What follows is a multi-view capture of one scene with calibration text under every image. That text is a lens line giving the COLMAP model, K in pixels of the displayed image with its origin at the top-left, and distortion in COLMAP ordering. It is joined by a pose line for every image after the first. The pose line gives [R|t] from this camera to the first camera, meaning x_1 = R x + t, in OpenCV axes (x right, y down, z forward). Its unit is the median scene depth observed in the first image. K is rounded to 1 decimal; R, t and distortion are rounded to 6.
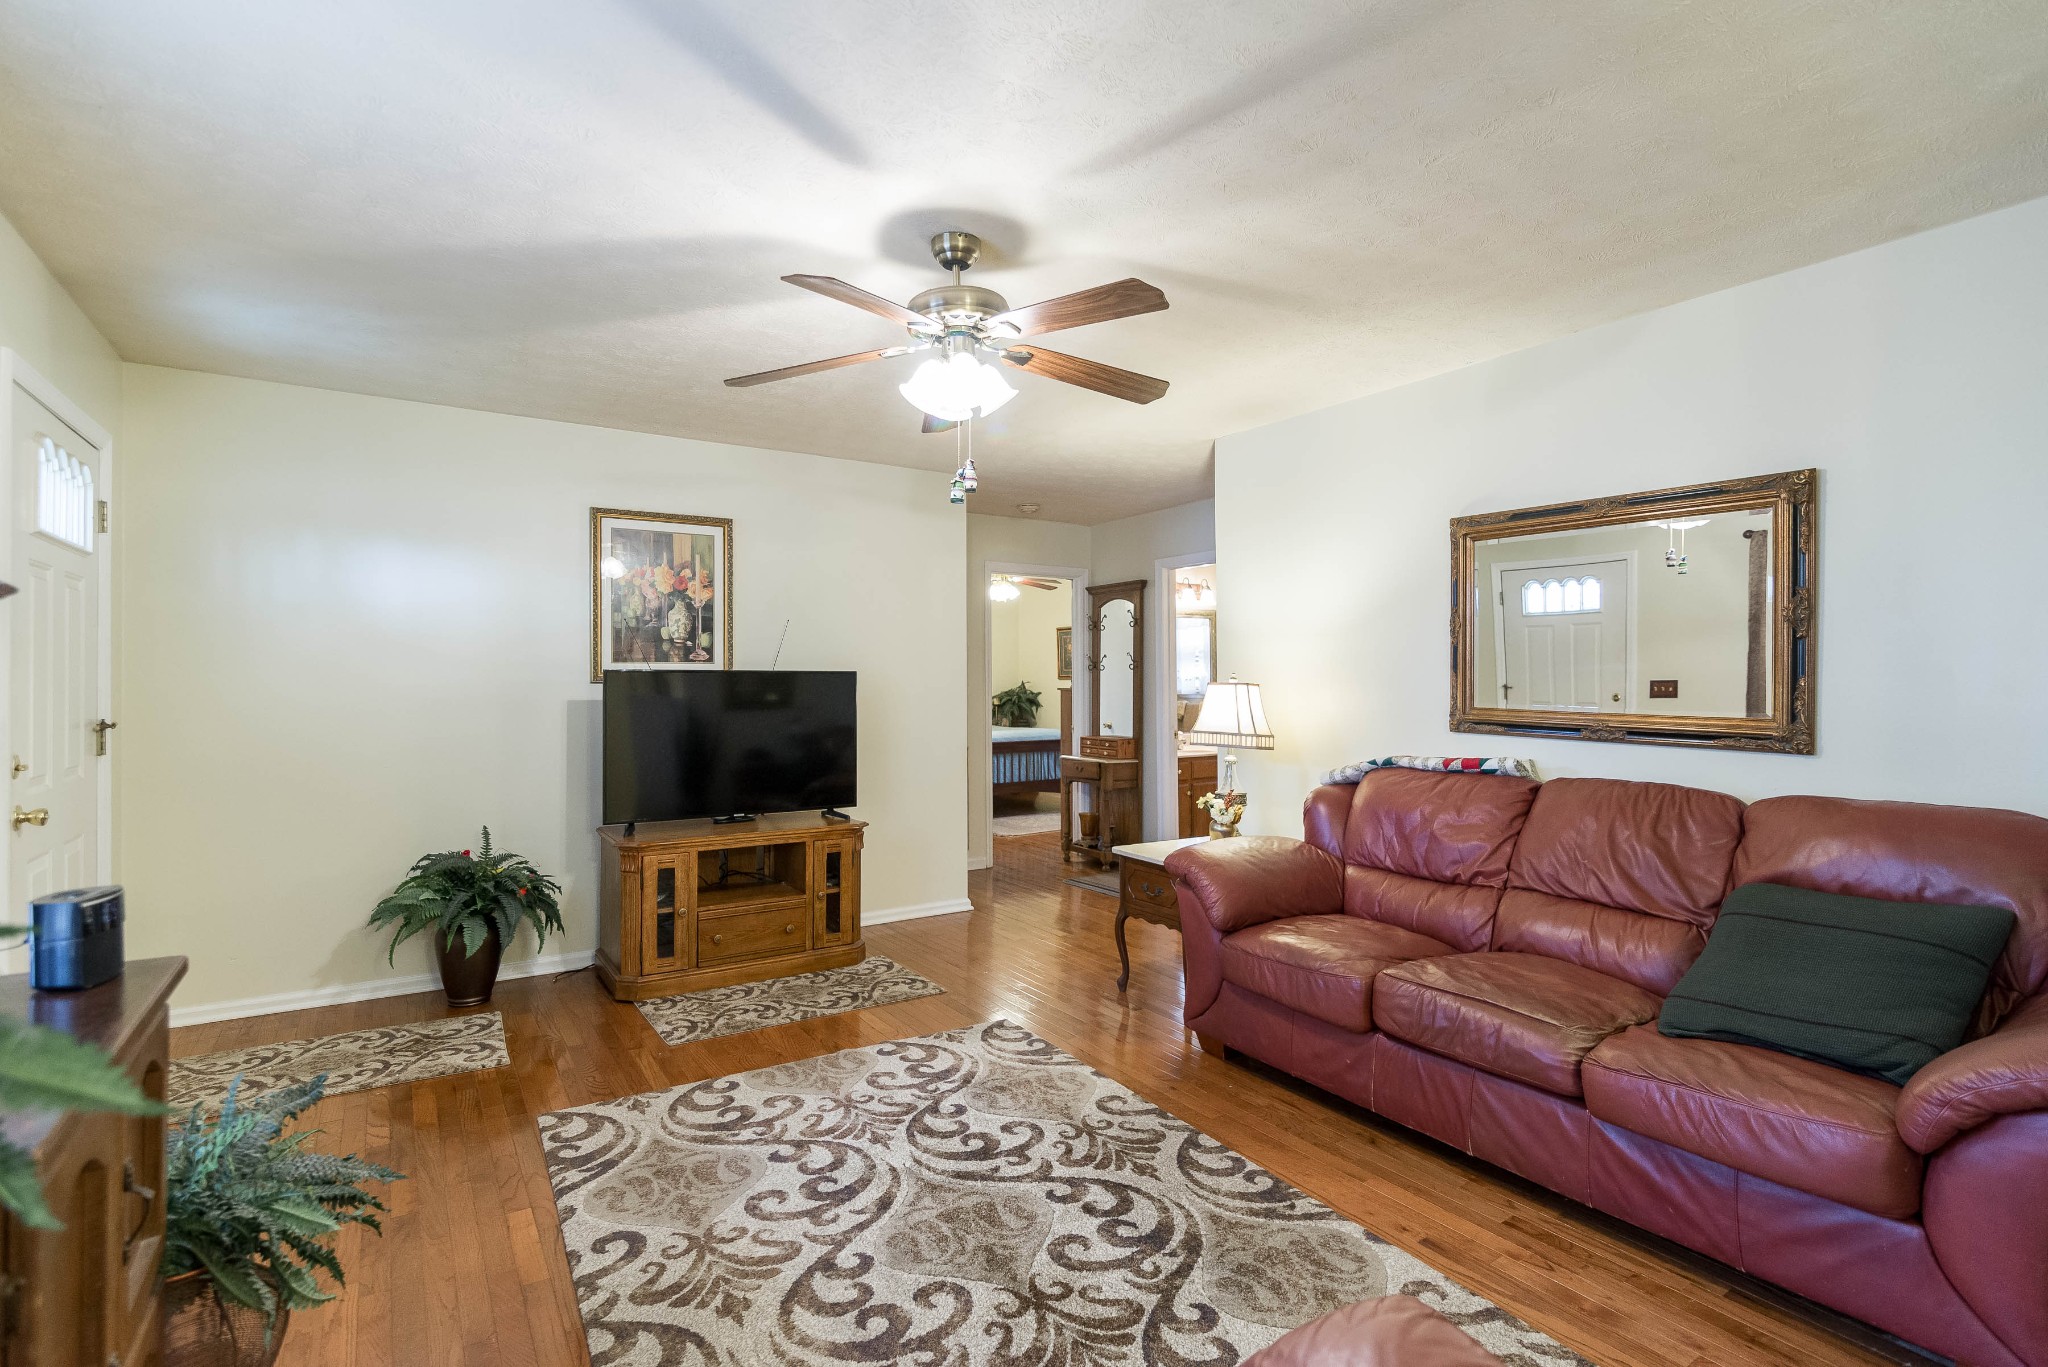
lens RADIAL K [[967.8, 0, 1014.7], [0, 967.8, 673.5], [0, 0, 1]] dist [0.002492, -0.000271]
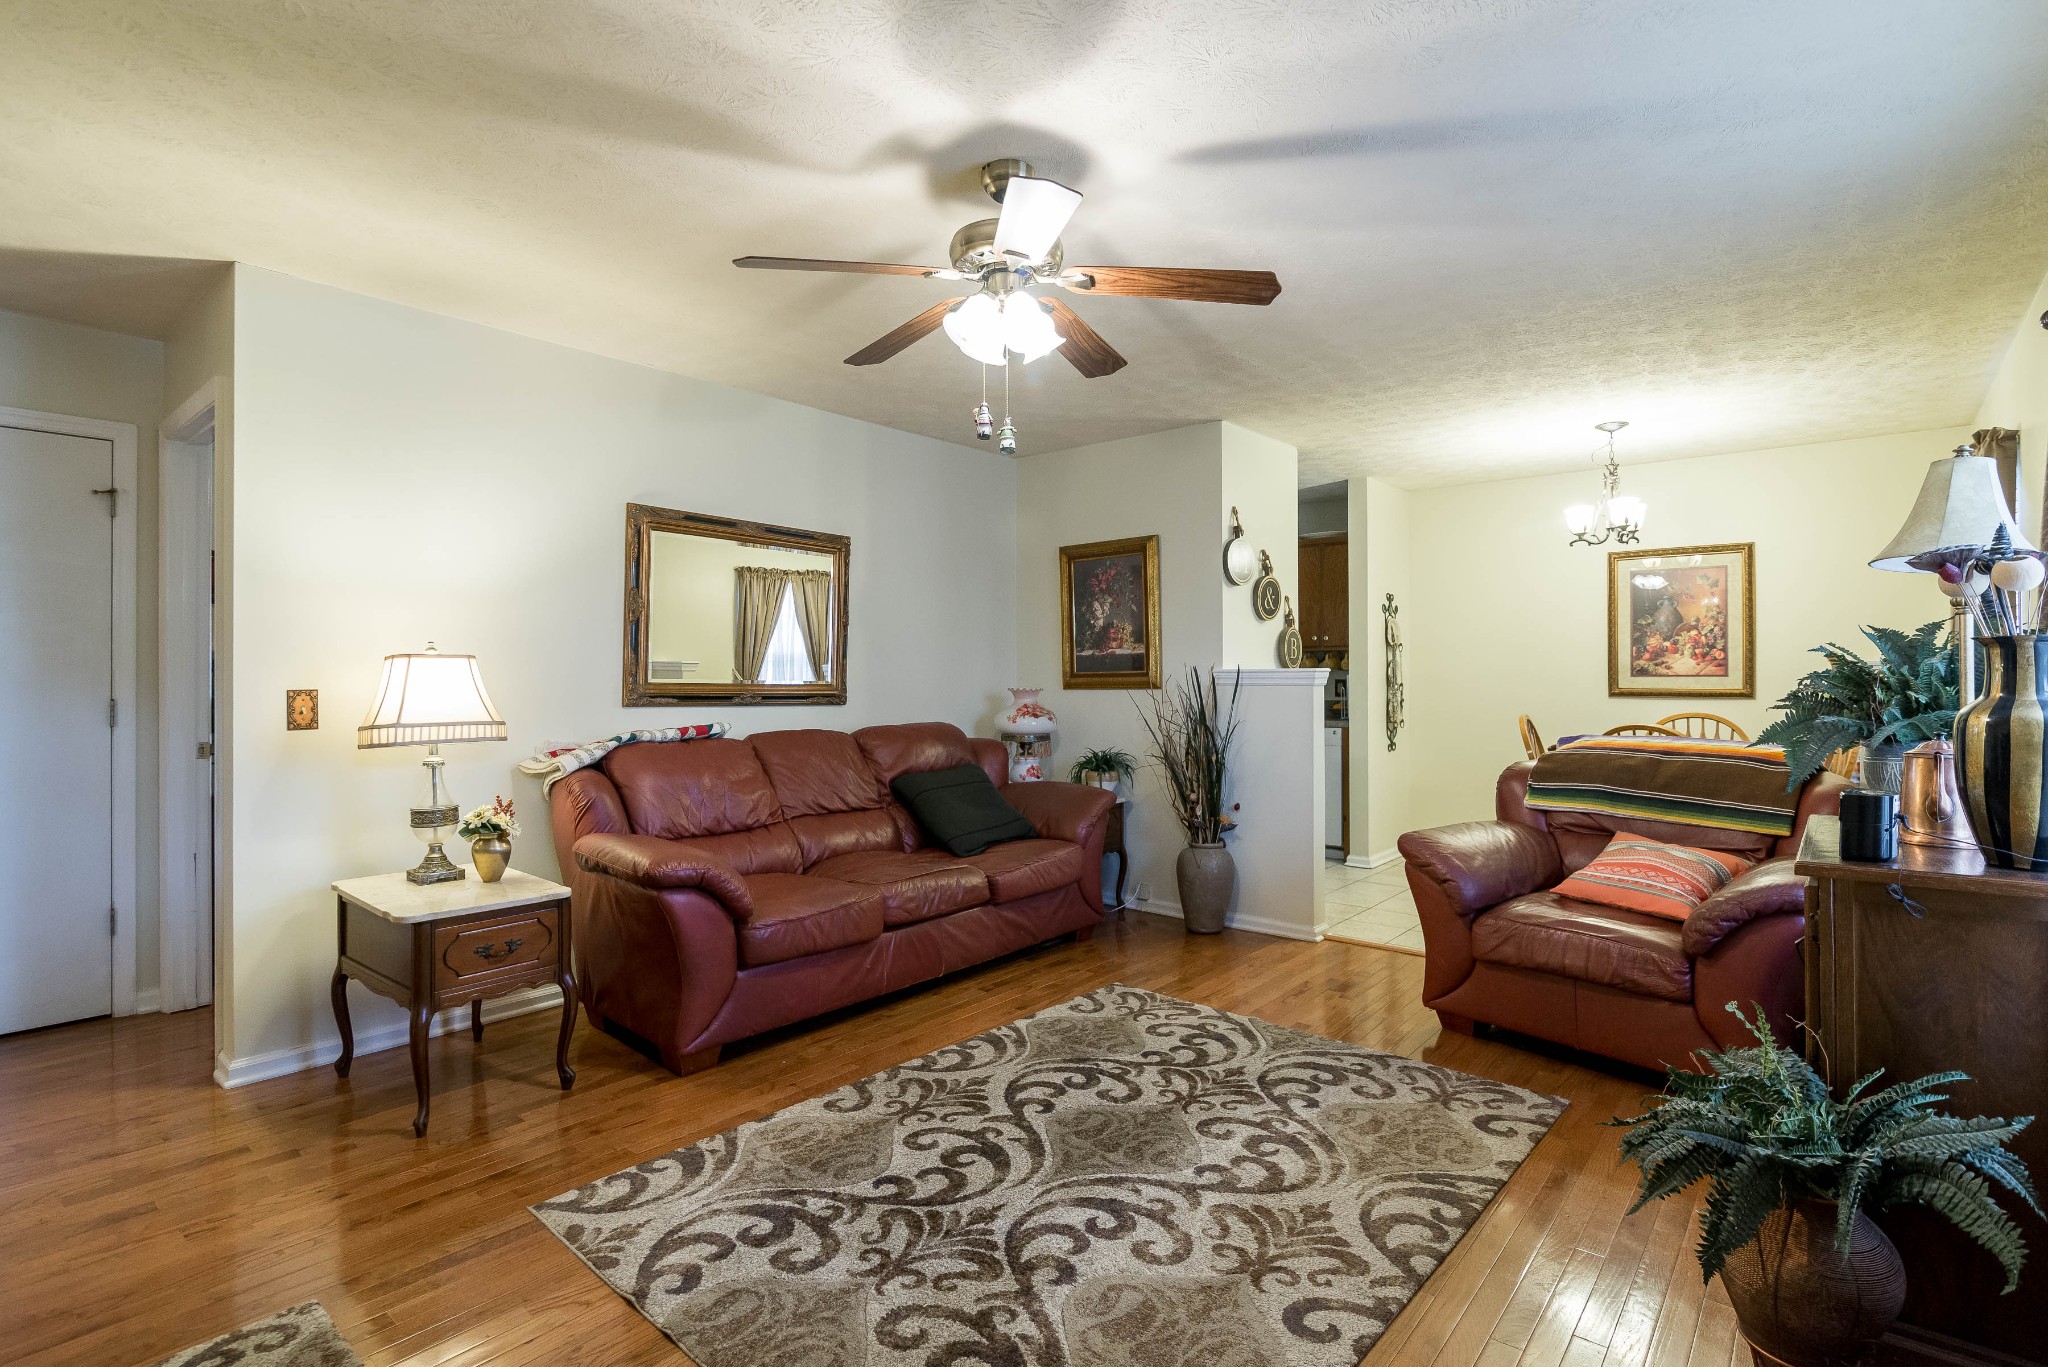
lens RADIAL K [[967.8, 0, 1030.9], [0, 967.8, 701.5], [0, 0, 1]] dist [0.002492, -0.000271]
pose [[-0.287987, -0.023498, 0.957346, -0.759457], [-0.008539, 0.999722, 0.021969, 0.031339], [-0.957596, -0.001848, -0.288108, 0.999624]]
